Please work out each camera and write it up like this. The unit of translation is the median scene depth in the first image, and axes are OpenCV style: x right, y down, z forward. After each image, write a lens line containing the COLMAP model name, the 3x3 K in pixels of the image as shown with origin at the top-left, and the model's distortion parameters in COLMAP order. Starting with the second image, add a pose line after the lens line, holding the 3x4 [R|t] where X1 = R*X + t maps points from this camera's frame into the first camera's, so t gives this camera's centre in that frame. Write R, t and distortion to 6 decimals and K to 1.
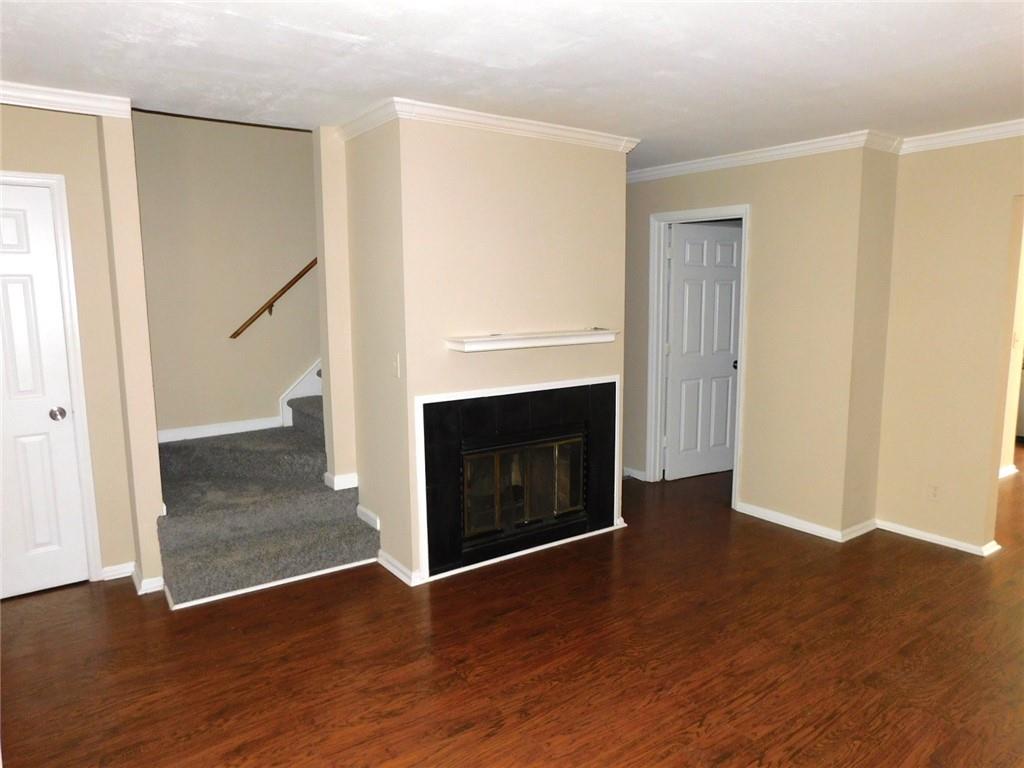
lens RADIAL K [[684.7, 0, 513.7], [0, 684.7, 380.3], [0, 0, 1]] dist [-0.060634, 0.047402]
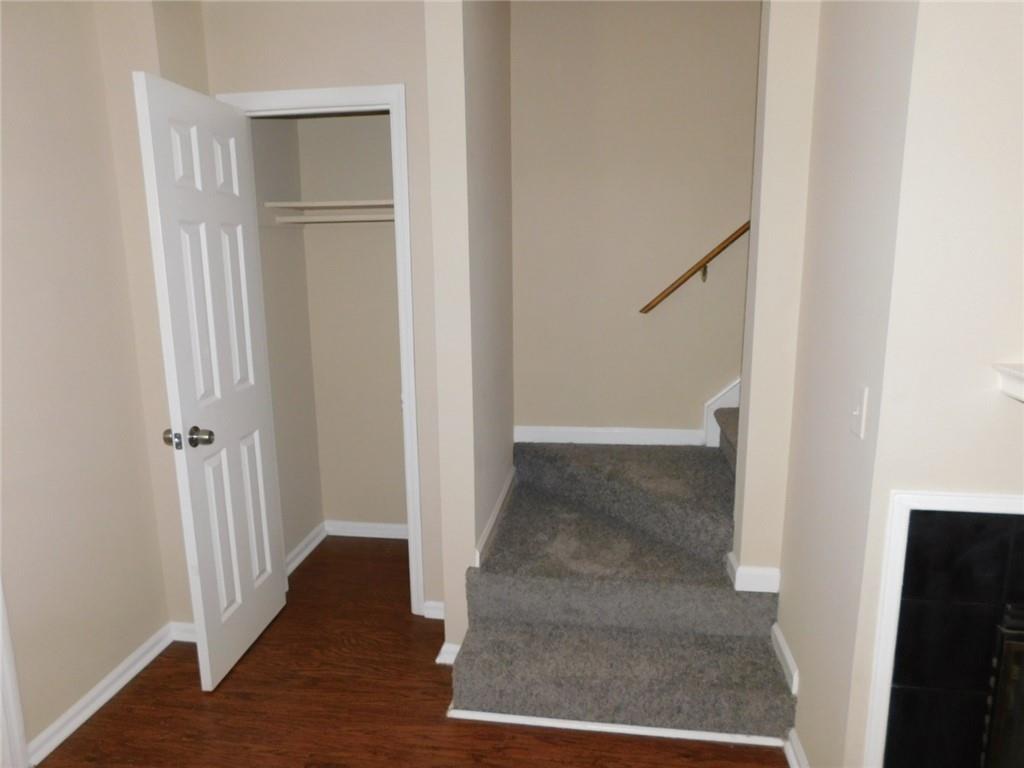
lens RADIAL K [[684.7, 0, 513.7], [0, 684.7, 380.3], [0, 0, 1]] dist [-0.060634, 0.047402]
pose [[0.726477, 0.135221, -0.673755, -0.033659], [-0.088426, 0.990693, 0.103484, -0.062663], [0.681478, -0.015601, 0.731673, 0.458762]]
